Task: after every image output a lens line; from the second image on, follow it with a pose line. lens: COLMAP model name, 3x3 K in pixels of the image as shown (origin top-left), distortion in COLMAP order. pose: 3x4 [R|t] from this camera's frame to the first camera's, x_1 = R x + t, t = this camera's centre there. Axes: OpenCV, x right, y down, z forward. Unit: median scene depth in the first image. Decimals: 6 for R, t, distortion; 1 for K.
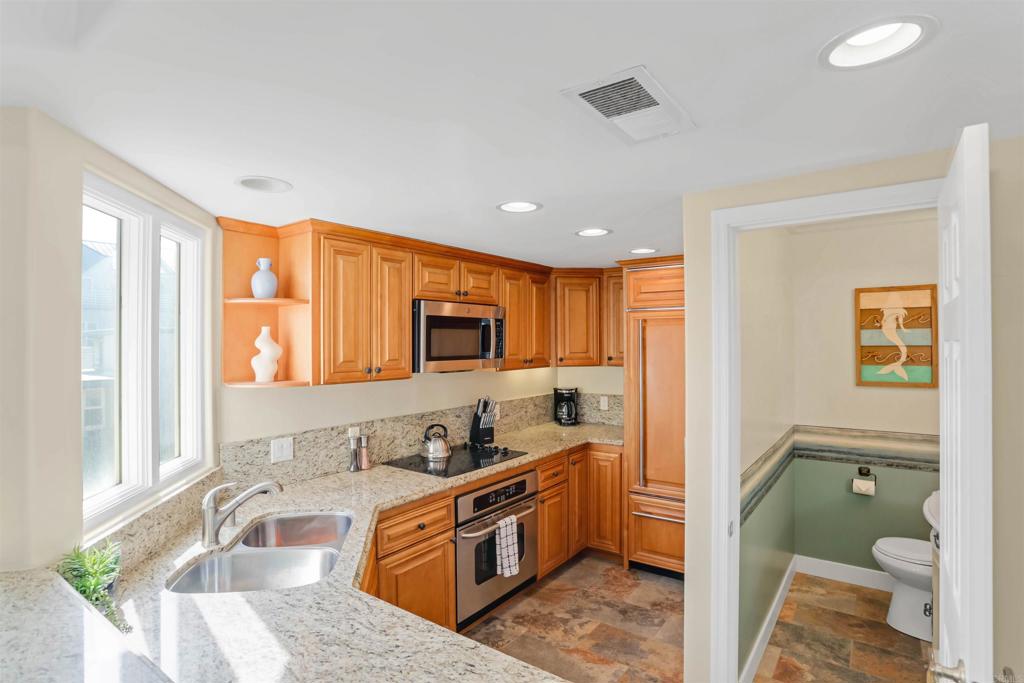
lens RADIAL K [[552.7, 0, 516.0], [0, 552.7, 342.5], [0, 0, 1]] dist [-0.005028, -0.000465]
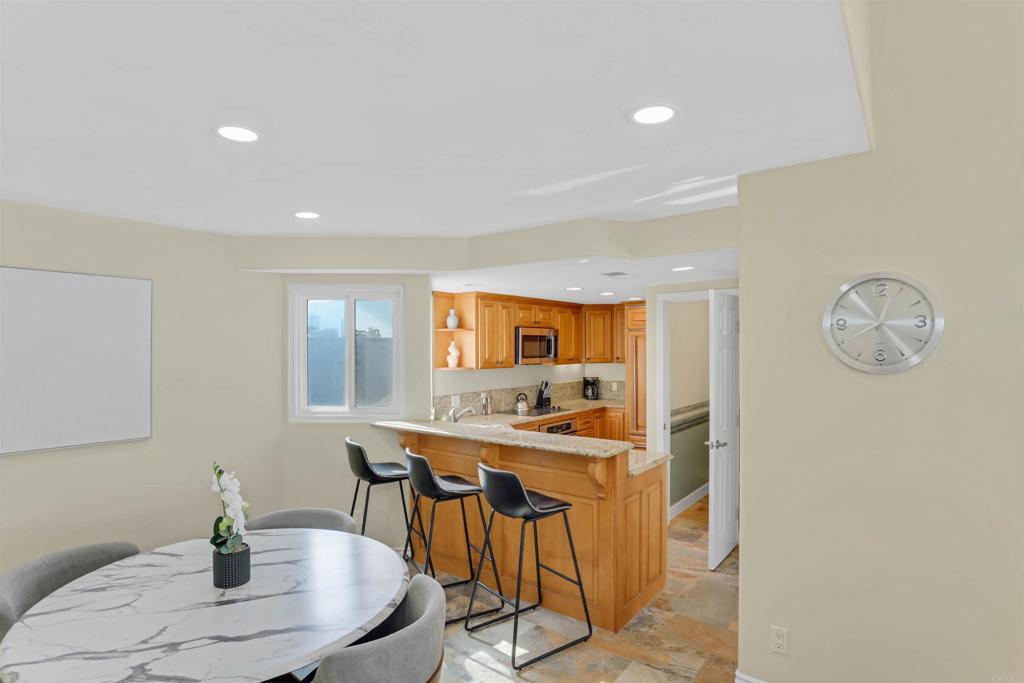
lens RADIAL K [[552.7, 0, 516.0], [0, 552.7, 342.5], [0, 0, 1]] dist [-0.005028, -0.000465]
pose [[0.999634, 0.000960, -0.027042, -0.130806], [-0.001202, 0.999959, -0.008928, -0.005103], [0.027033, 0.008958, 0.999594, -0.959912]]
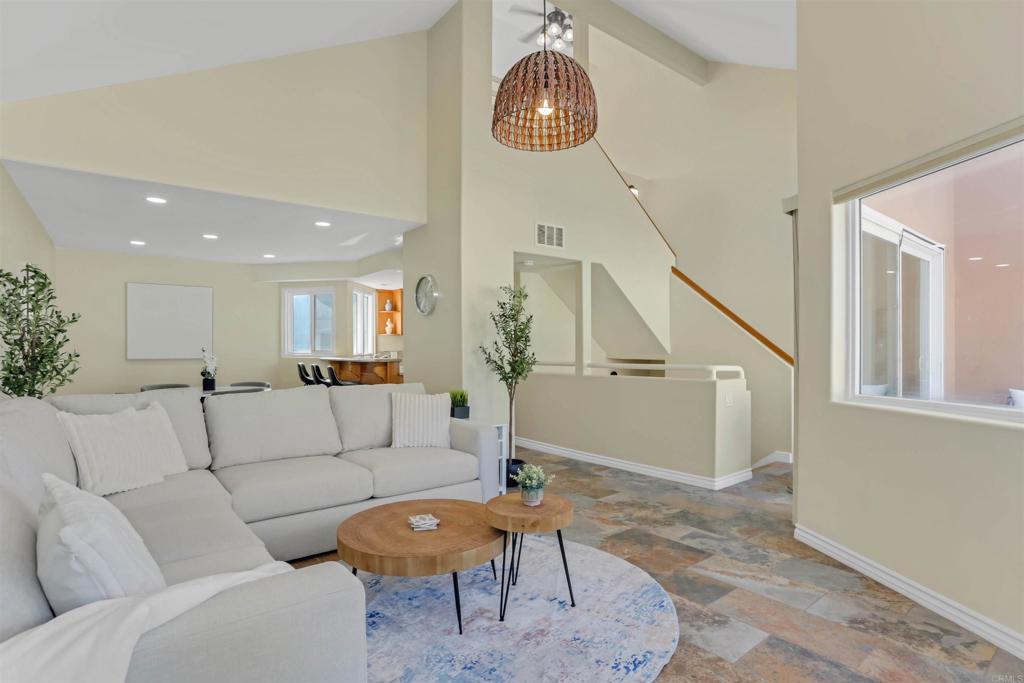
lens RADIAL K [[536.2, 0, 512.0], [0, 536.2, 341.5], [0, 0, 1]] dist [-0.003248, 0.021896]
pose [[0.965819, -0.006619, -0.259132, 1.057467], [0.004446, 0.999950, -0.008971, 0.133786], [0.259178, 0.007512, 0.965800, -1.870459]]
